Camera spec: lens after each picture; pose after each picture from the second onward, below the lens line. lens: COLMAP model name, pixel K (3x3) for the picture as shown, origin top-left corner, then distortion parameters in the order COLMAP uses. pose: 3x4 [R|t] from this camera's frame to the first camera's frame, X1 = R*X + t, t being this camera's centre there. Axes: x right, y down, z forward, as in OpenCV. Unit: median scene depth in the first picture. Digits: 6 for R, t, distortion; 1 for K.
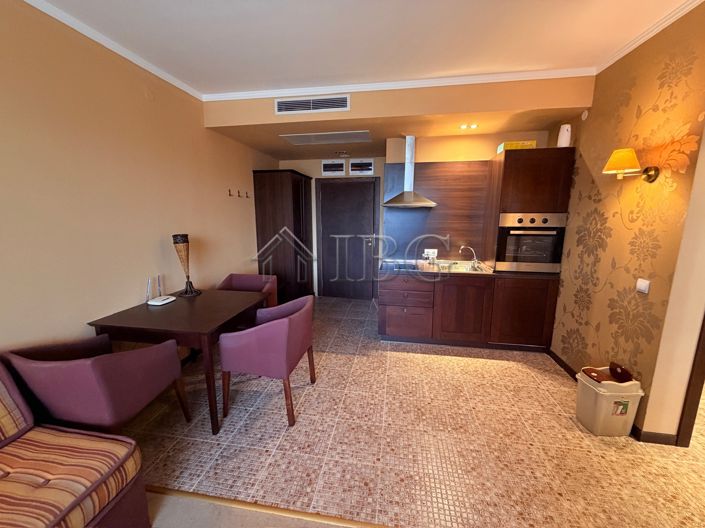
lens RADIAL K [[281.2, 0, 350.5], [0, 281.2, 263.7], [0, 0, 1]] dist [-0.000773, 0.000512]
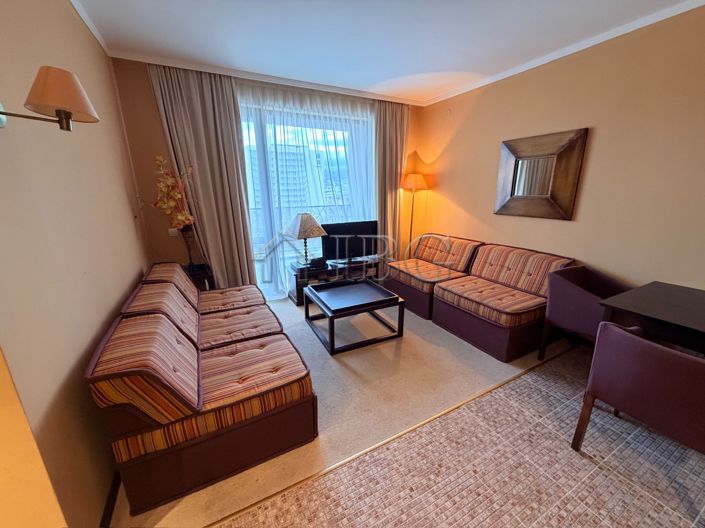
lens RADIAL K [[281.2, 0, 350.5], [0, 281.2, 263.7], [0, 0, 1]] dist [-0.000773, 0.000512]
pose [[-0.799318, 0.161209, -0.578880, 0.725294], [-0.094789, 0.917455, 0.386382, -0.180375], [0.593385, 0.363713, -0.718058, 1.034995]]
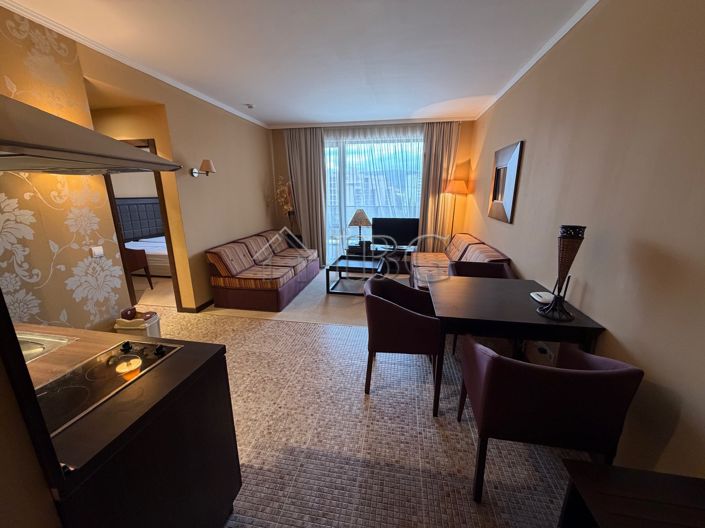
lens RADIAL K [[280.5, 0, 352.0], [0, 280.5, 262.4], [0, 0, 1]] dist [-0.000507, 0.000096]
pose [[-0.999952, 0.000218, 0.009793, -0.120076], [0.004188, 0.913260, 0.407355, -0.375630], [-0.008855, 0.407377, -0.913217, 2.091164]]
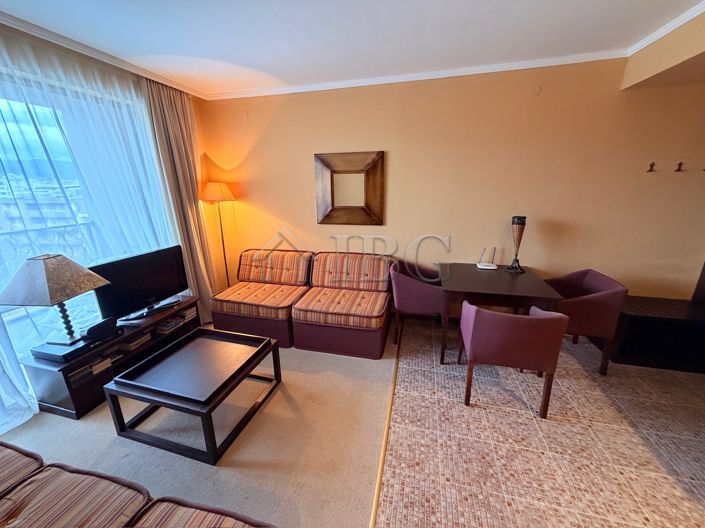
lens RADIAL K [[281.2, 0, 350.5], [0, 281.2, 263.7], [0, 0, 1]] dist [-0.000773, 0.000512]
pose [[-0.086660, 0.275823, -0.957294, 0.735832], [-0.156717, 0.945171, 0.286517, -0.180787], [0.983834, 0.174854, -0.038683, 0.524974]]
